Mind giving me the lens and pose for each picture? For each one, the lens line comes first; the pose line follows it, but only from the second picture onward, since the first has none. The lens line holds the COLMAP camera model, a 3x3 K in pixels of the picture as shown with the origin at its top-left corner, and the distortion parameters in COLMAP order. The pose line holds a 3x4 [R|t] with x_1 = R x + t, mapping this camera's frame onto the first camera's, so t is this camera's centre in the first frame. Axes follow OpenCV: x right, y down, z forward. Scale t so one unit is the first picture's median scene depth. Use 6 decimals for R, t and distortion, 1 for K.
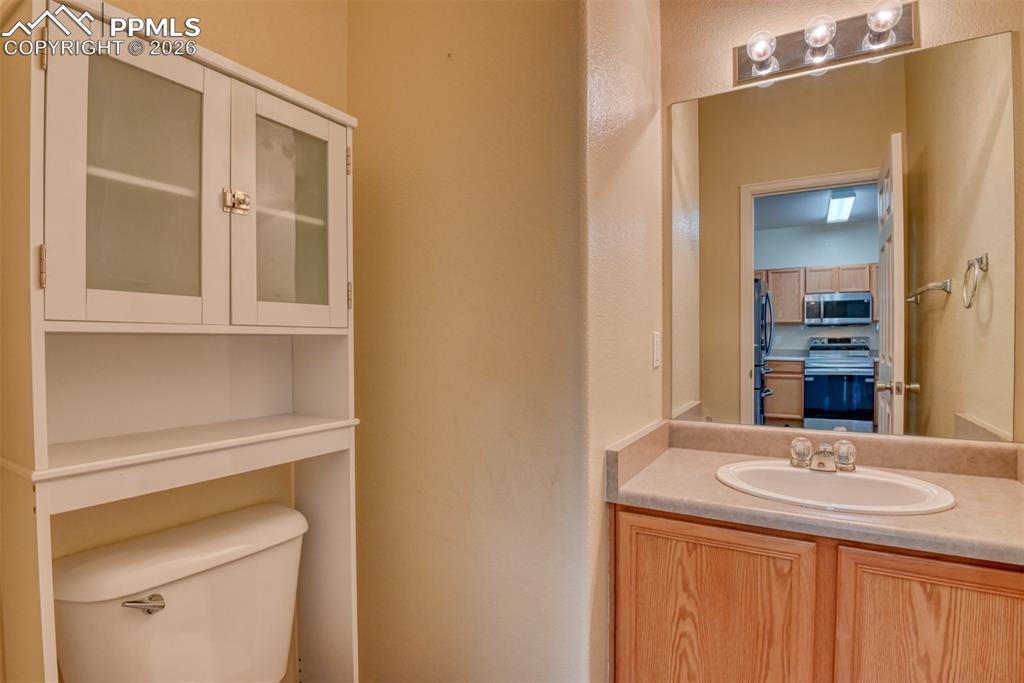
lens RADIAL K [[505.3, 0, 520.7], [0, 505.3, 339.2], [0, 0, 1]] dist [-0.025995, -0.002822]
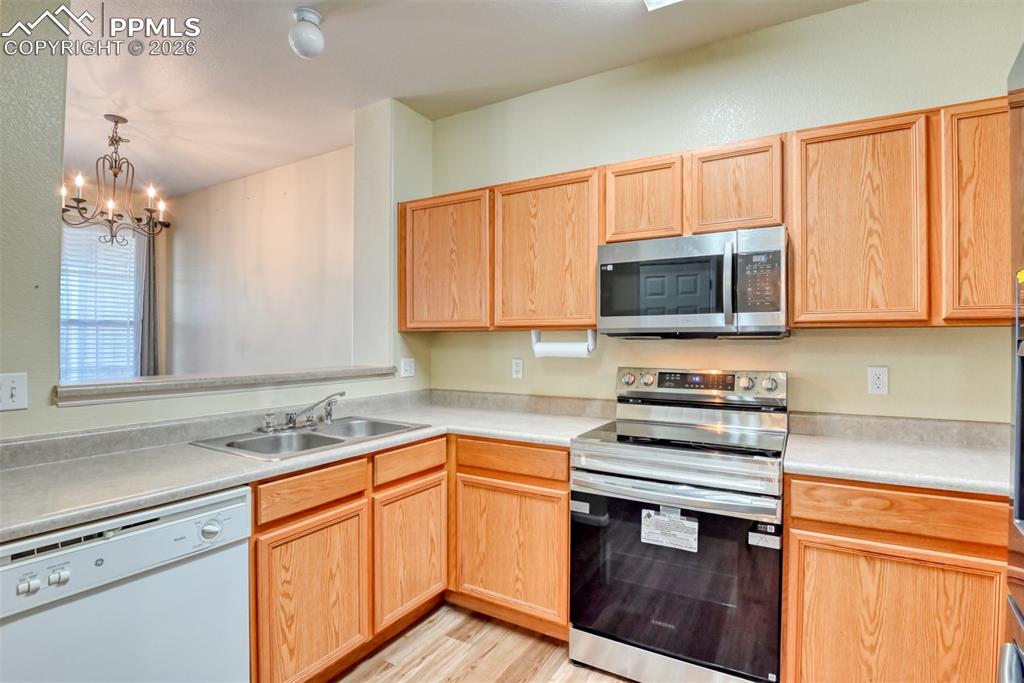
lens RADIAL K [[505.3, 0, 515.9], [0, 505.3, 339.1], [0, 0, 1]] dist [-0.025995, -0.002822]
pose [[0.999923, 0.008879, -0.008712, 0.526928], [-0.008881, 0.999961, -0.000254, -0.024686], [0.008709, 0.000331, 0.999962, 0.677051]]
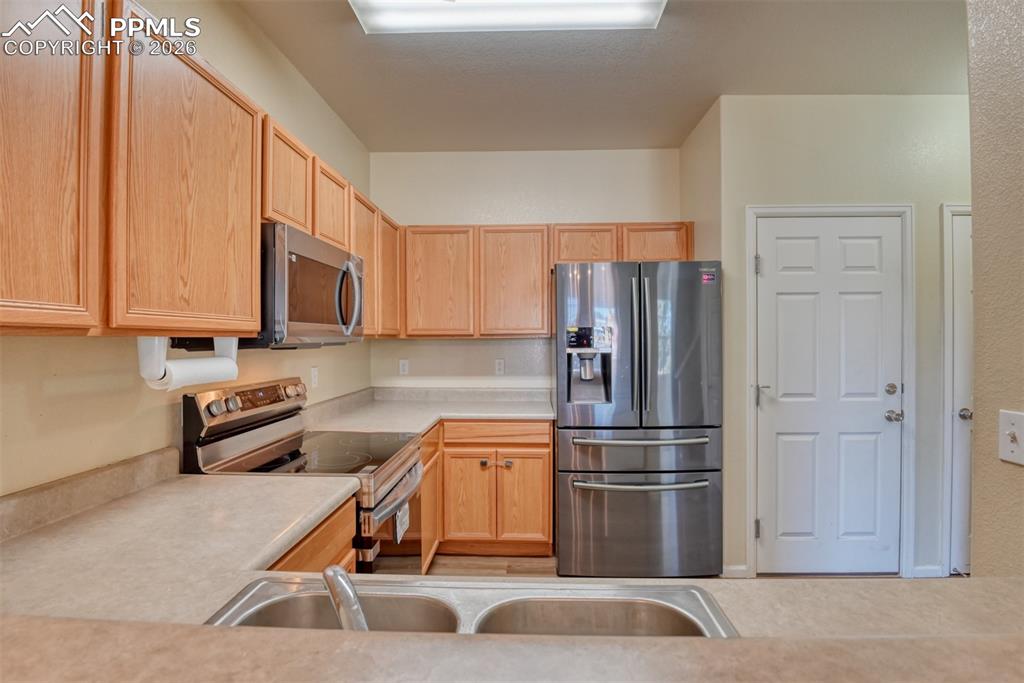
lens RADIAL K [[505.3, 0, 517.5], [0, 505.3, 338.6], [0, 0, 1]] dist [-0.025995, -0.002822]
pose [[-0.482313, 0.006753, 0.875973, 0.304687], [-0.002210, 0.999958, -0.008925, -0.029764], [-0.875996, -0.006240, -0.482277, 1.039542]]
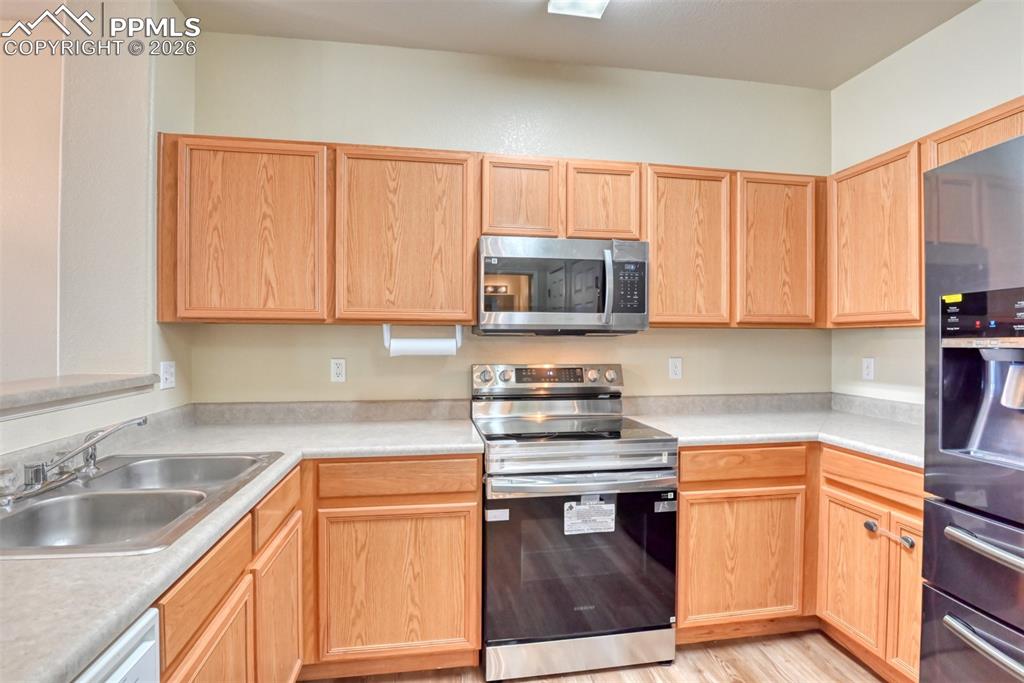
lens RADIAL K [[505.3, 0, 516.2], [0, 505.3, 337.9], [0, 0, 1]] dist [-0.025995, -0.002822]
pose [[0.768167, 0.010818, 0.640158, 0.389891], [-0.012281, 0.999922, -0.002162, -0.023195], [-0.640131, -0.006201, 0.768240, 0.757064]]
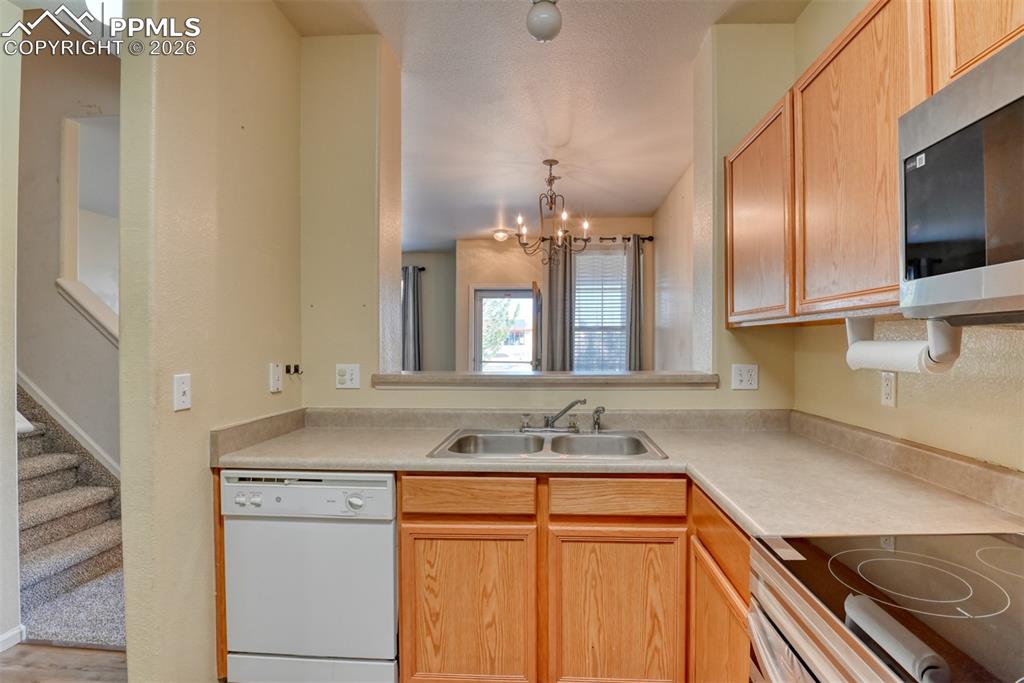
lens RADIAL K [[505.3, 0, 521.5], [0, 505.3, 345.9], [0, 0, 1]] dist [-0.025995, -0.002822]
pose [[0.449164, 0.009593, -0.893398, 0.660340], [0.003821, 0.999913, 0.012657, -0.023578], [0.893441, -0.009099, 0.449088, 0.853443]]
